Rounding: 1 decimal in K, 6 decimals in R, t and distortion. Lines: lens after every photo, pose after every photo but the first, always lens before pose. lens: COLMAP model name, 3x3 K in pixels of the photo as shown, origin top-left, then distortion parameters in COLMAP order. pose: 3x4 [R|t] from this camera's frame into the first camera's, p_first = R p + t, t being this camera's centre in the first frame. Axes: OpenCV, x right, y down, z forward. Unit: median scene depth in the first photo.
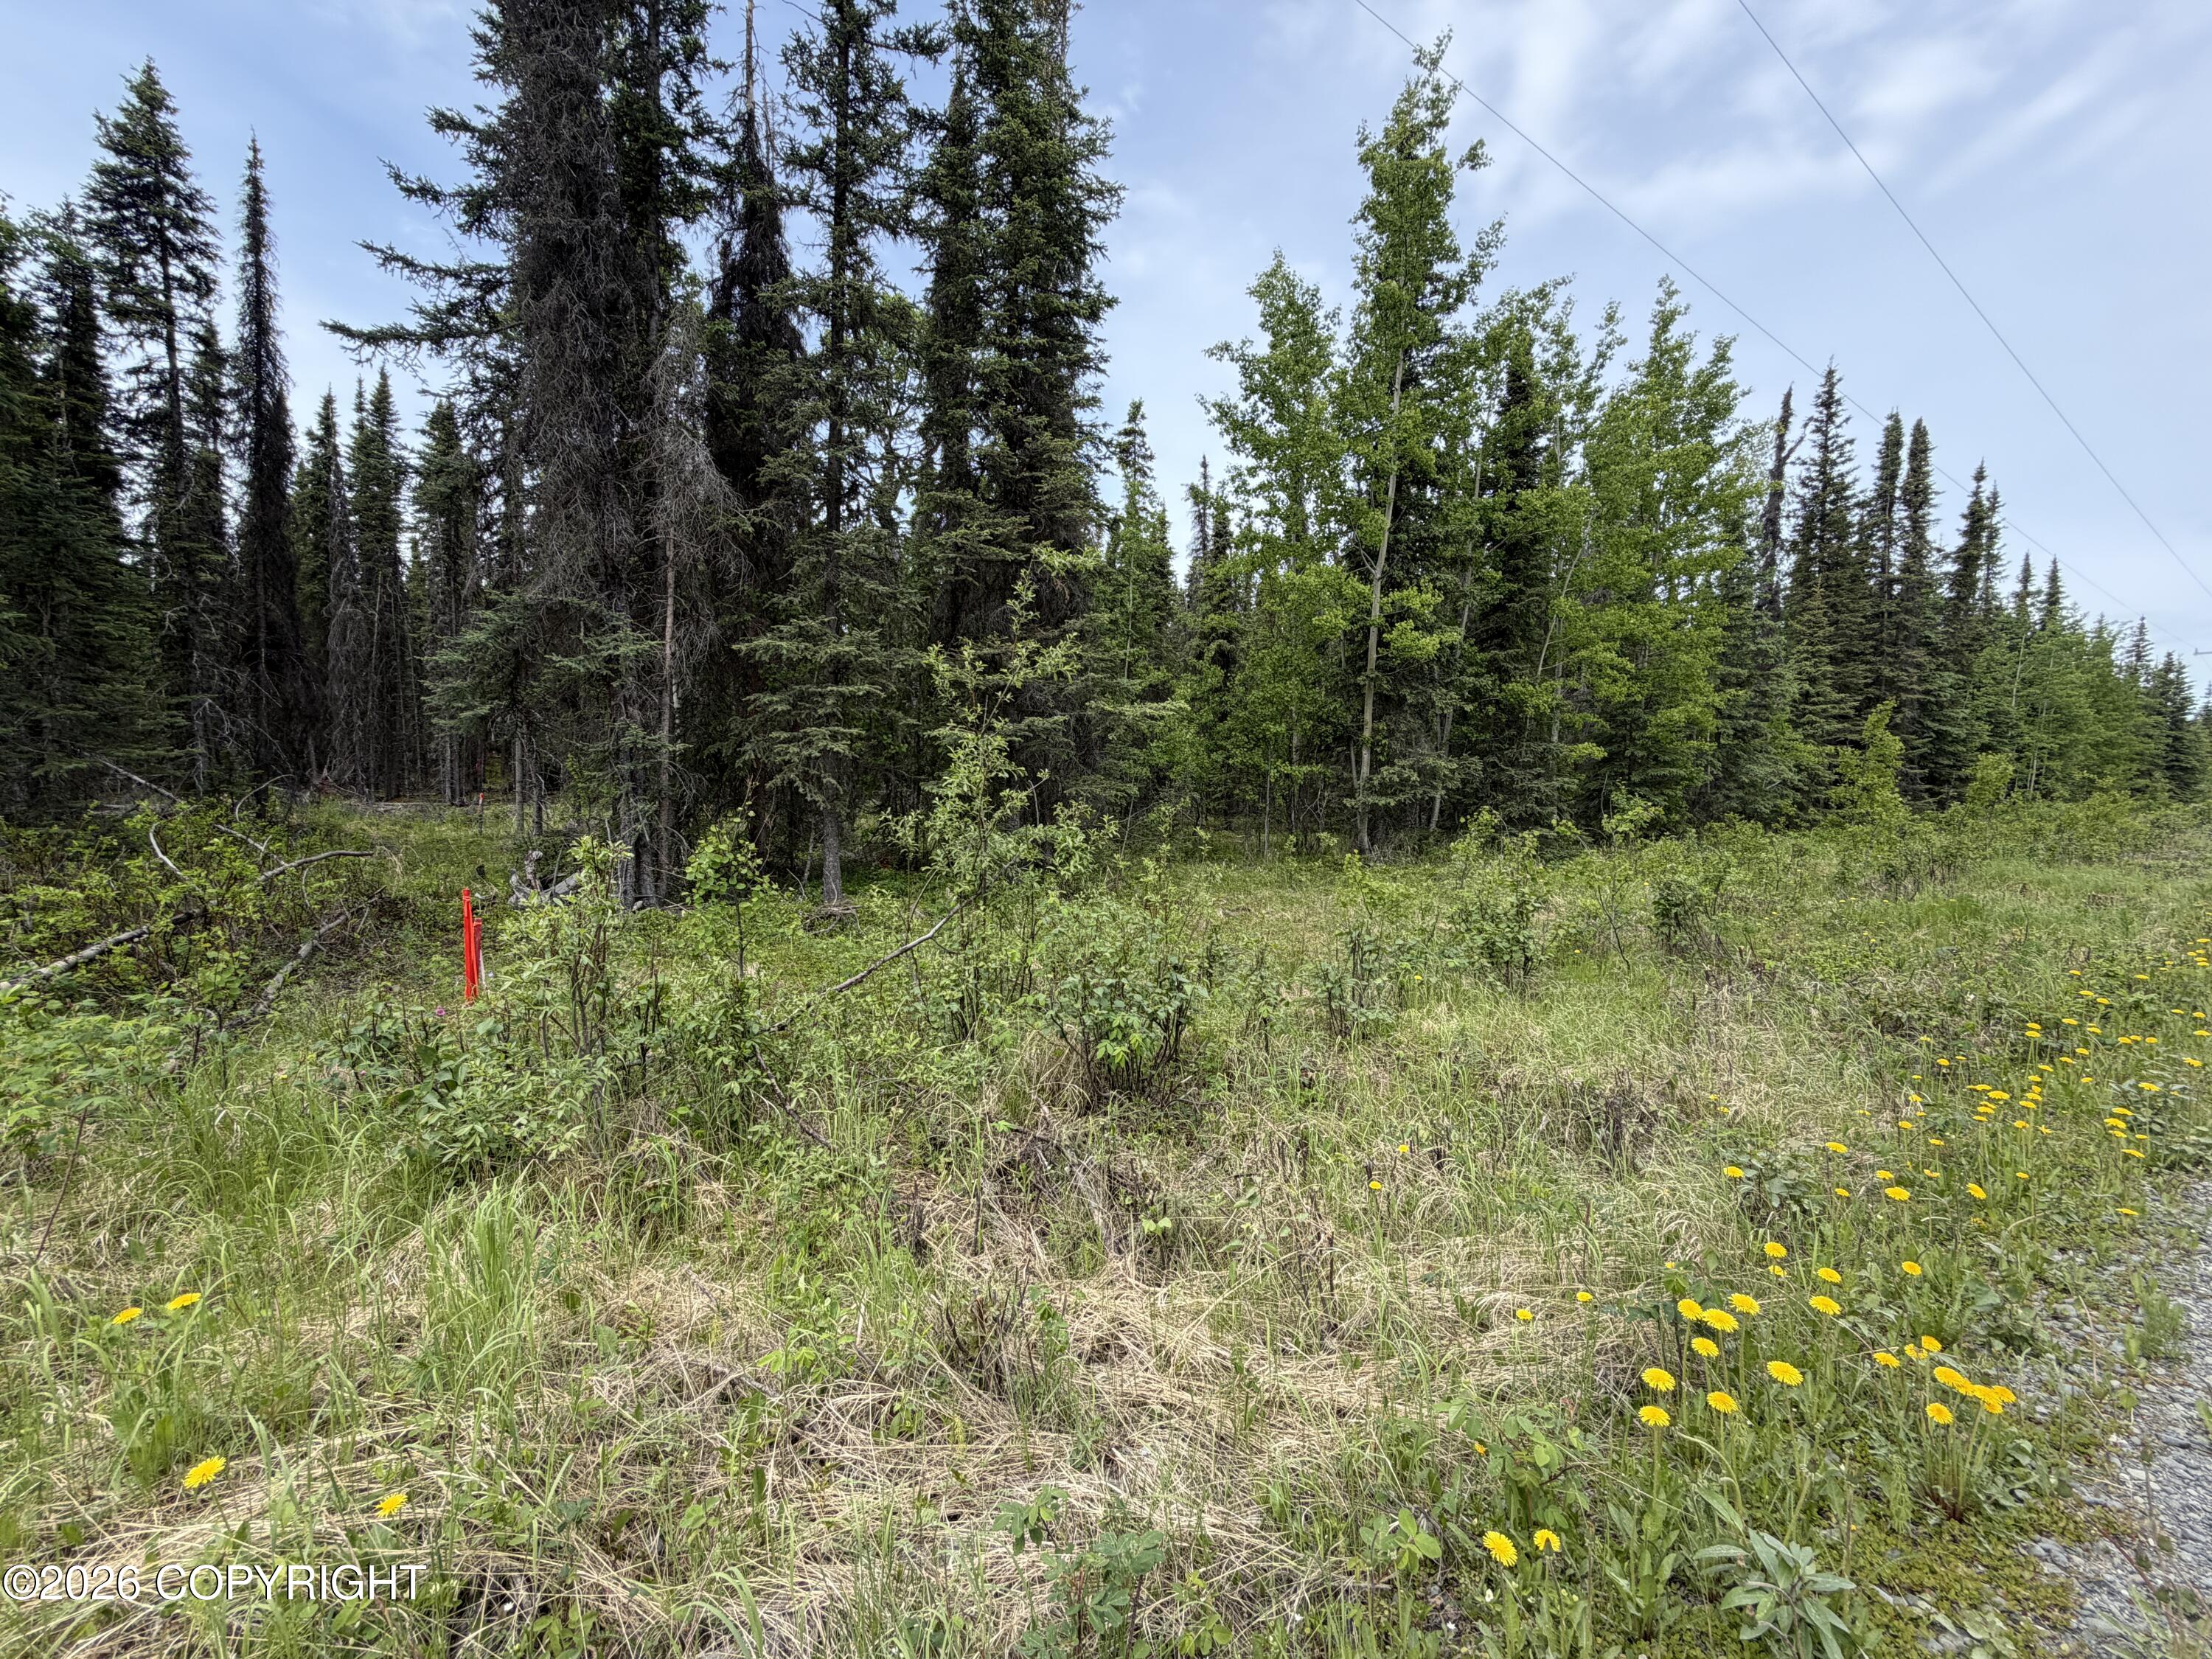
lens RADIAL K [[919.9, 0, 1106.0], [0, 919.9, 829.5], [0, 0, 1]] dist [-0.001673, 0.010948]
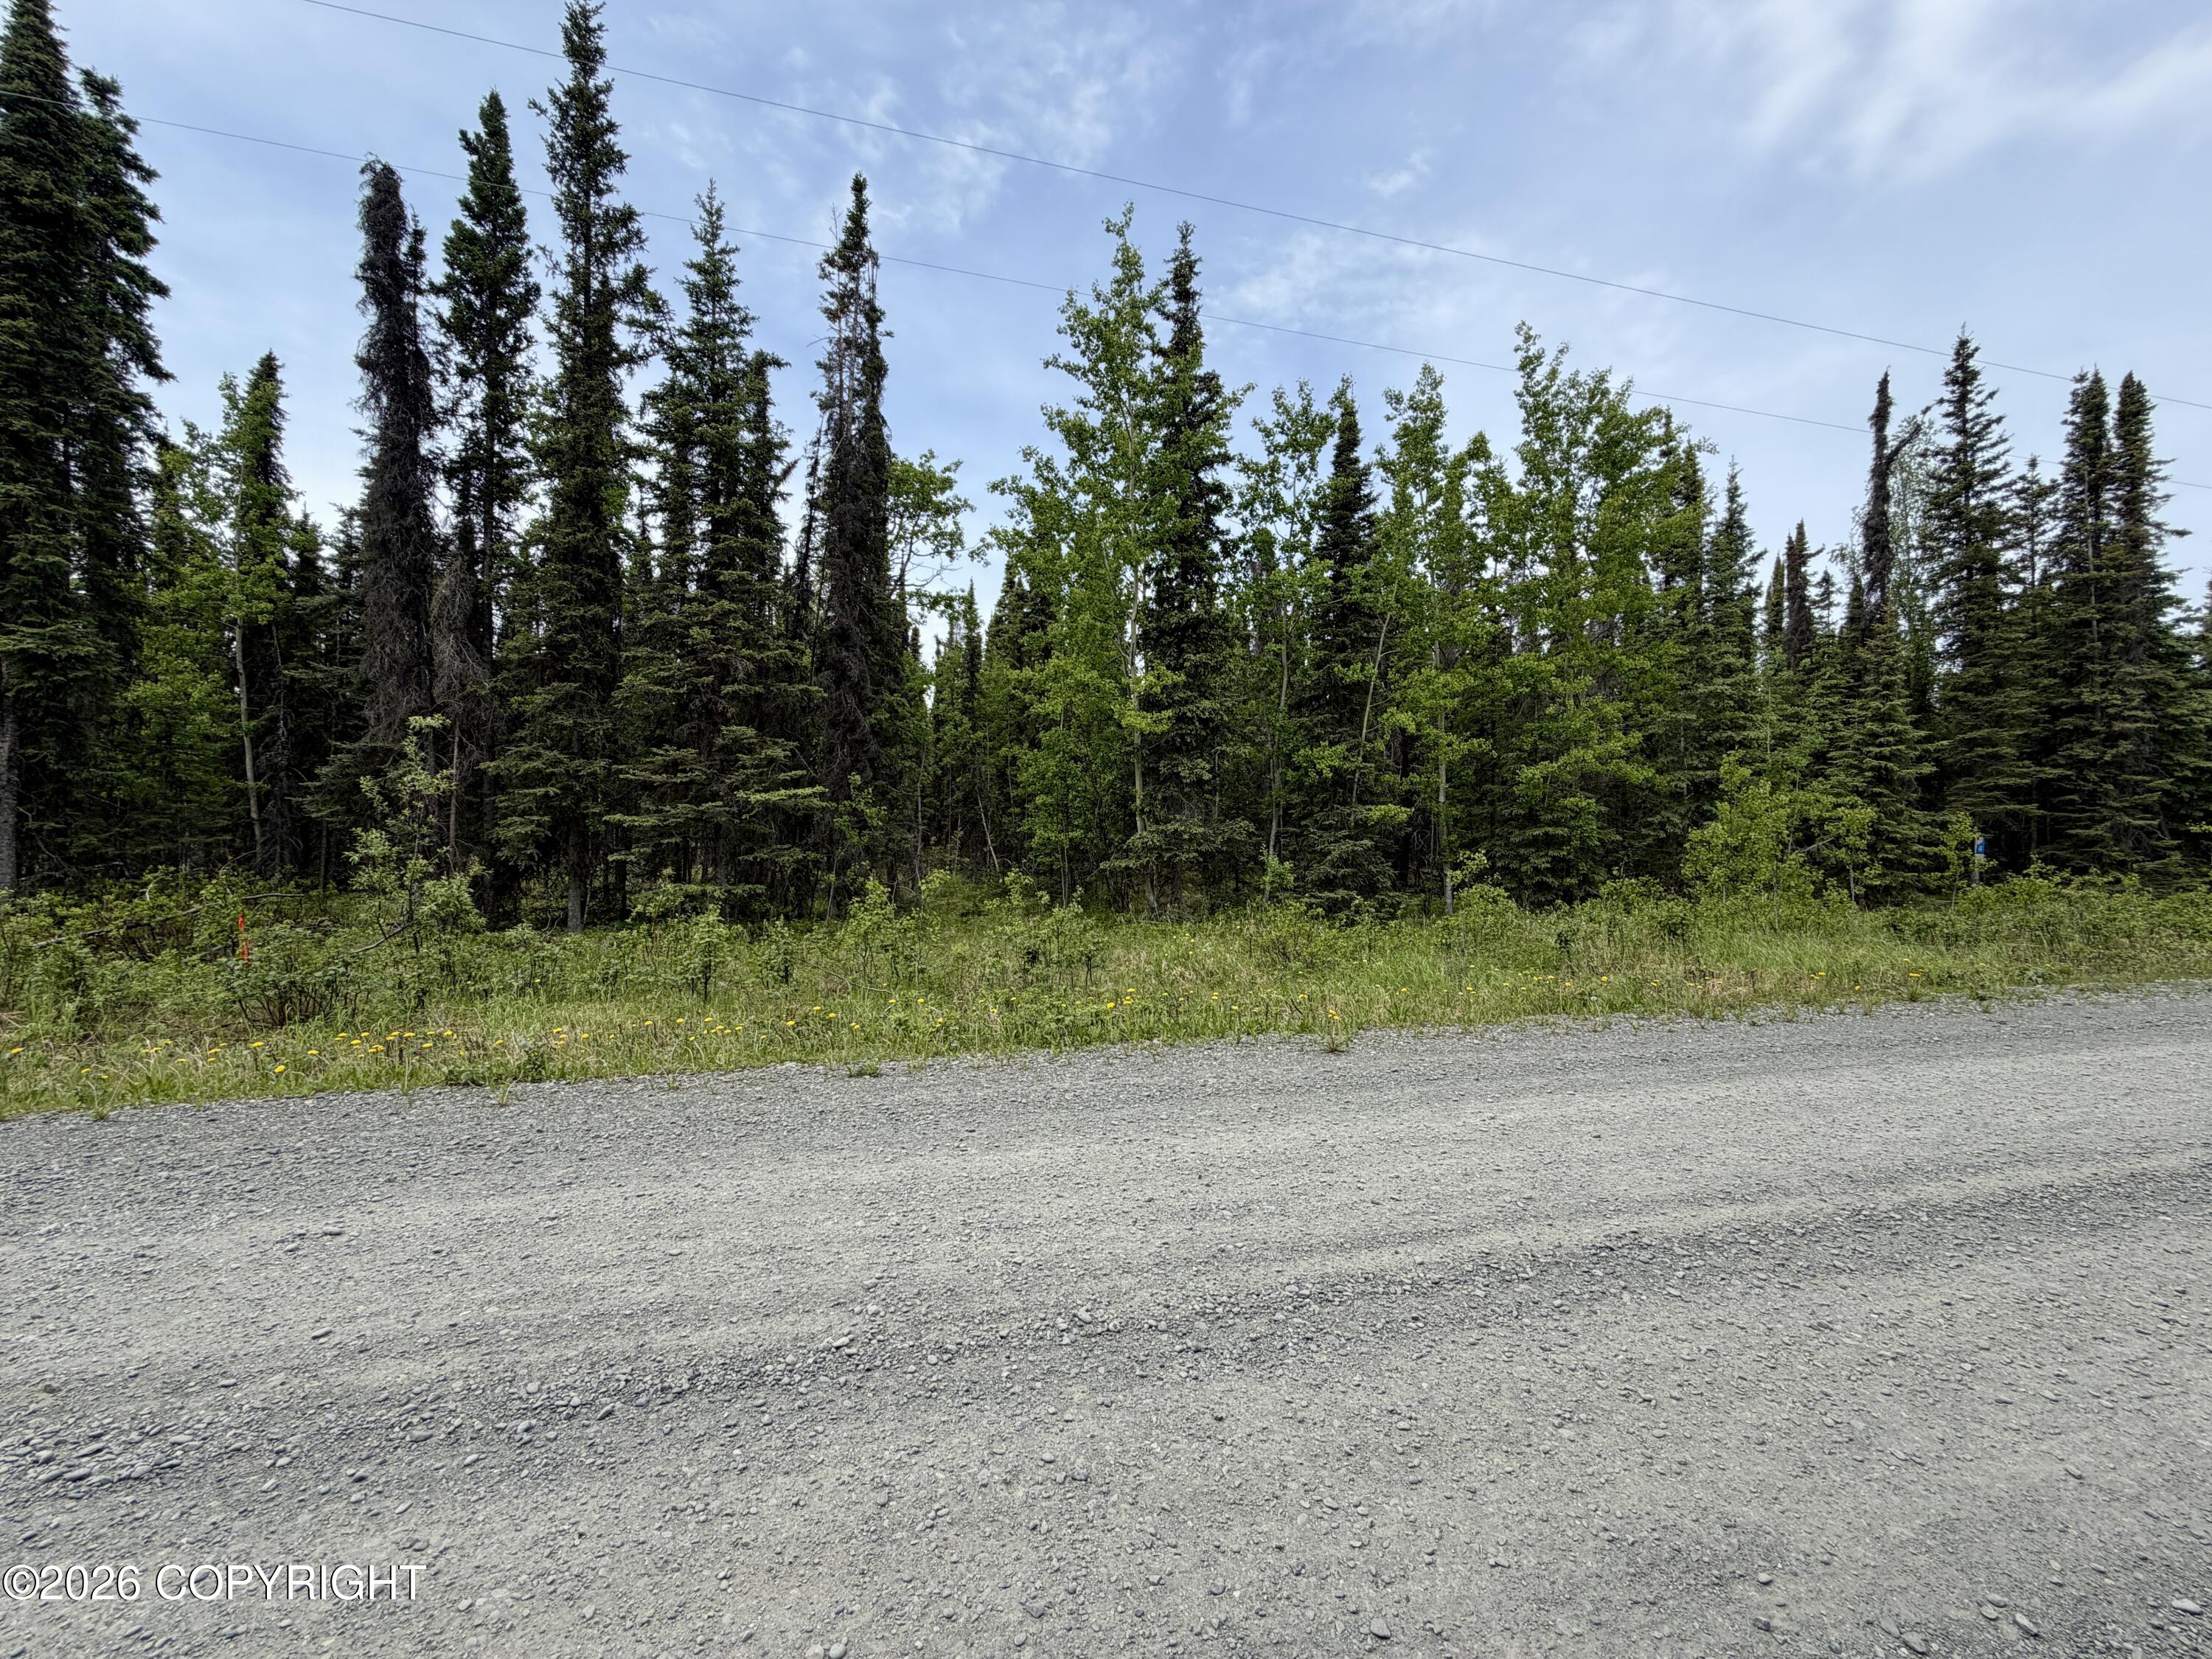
lens RADIAL K [[919.9, 0, 1106.0], [0, 919.9, 829.5], [0, 0, 1]] dist [-0.001673, 0.010948]
pose [[0.935796, -0.008447, -0.352440, 0.354759], [-0.011098, 0.998512, -0.053397, -0.006315], [0.352367, 0.053880, 0.934310, -0.023616]]
